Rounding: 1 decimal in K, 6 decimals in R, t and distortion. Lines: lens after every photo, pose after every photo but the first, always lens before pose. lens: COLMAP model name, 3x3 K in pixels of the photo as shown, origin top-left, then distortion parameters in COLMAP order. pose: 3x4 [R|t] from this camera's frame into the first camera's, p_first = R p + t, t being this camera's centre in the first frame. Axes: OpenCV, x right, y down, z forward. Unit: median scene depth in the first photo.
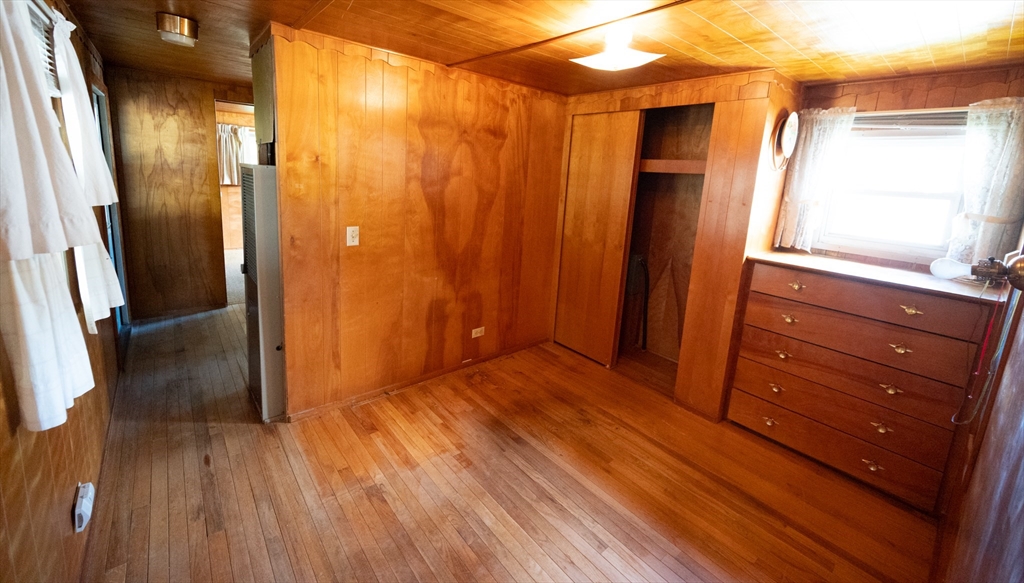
lens RADIAL K [[405.2, 0, 509.6], [0, 405.2, 247.8], [0, 0, 1]] dist [-0.000055, 0.000076]
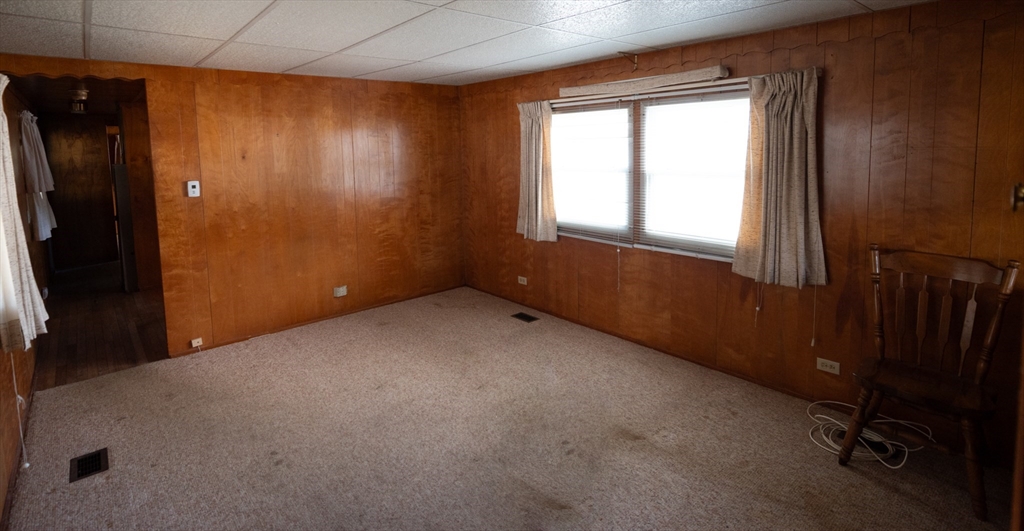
lens RADIAL K [[495.5, 0, 513.2], [0, 495.5, 192.9], [0, 0, 1]] dist [-0.001247, -0.000278]
pose [[0.996091, -0.086234, 0.019143, 0.980580], [0.087544, 0.992635, -0.083741, 0.242694], [-0.011780, 0.085090, 0.996304, -1.135545]]
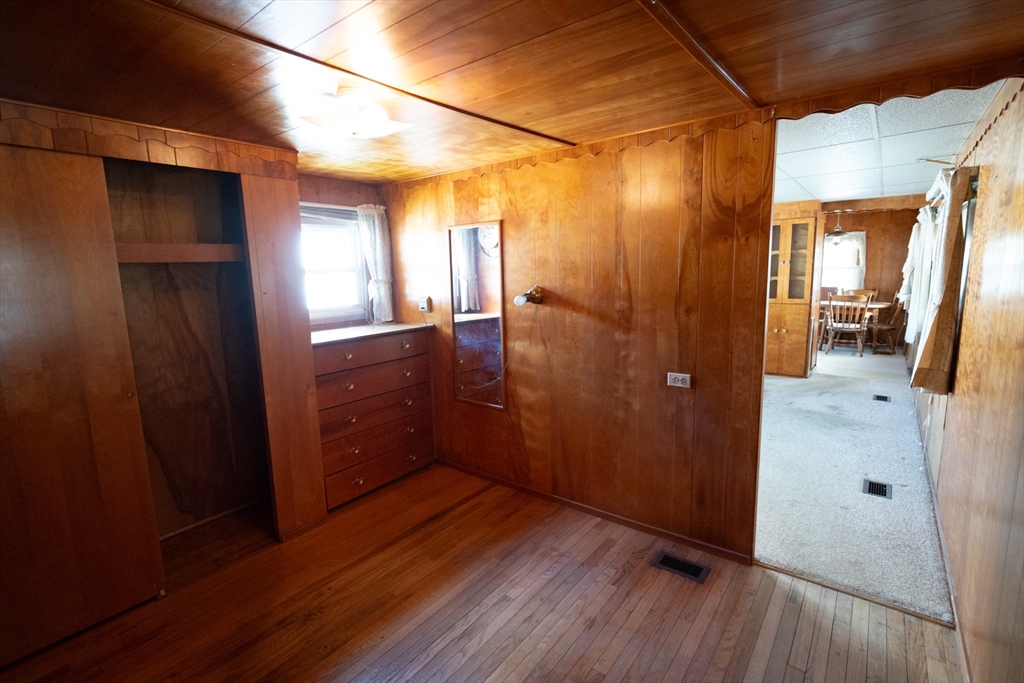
lens RADIAL K [[475.4, 0, 514.1], [0, 475.4, 342.7], [0, 0, 1]] dist [0.003860, 0.000621]
pose [[-0.217226, -0.207653, 0.953778, -0.631131], [0.188345, 0.949832, 0.249690, -0.180283], [-0.957778, 0.233878, -0.167218, 0.747000]]
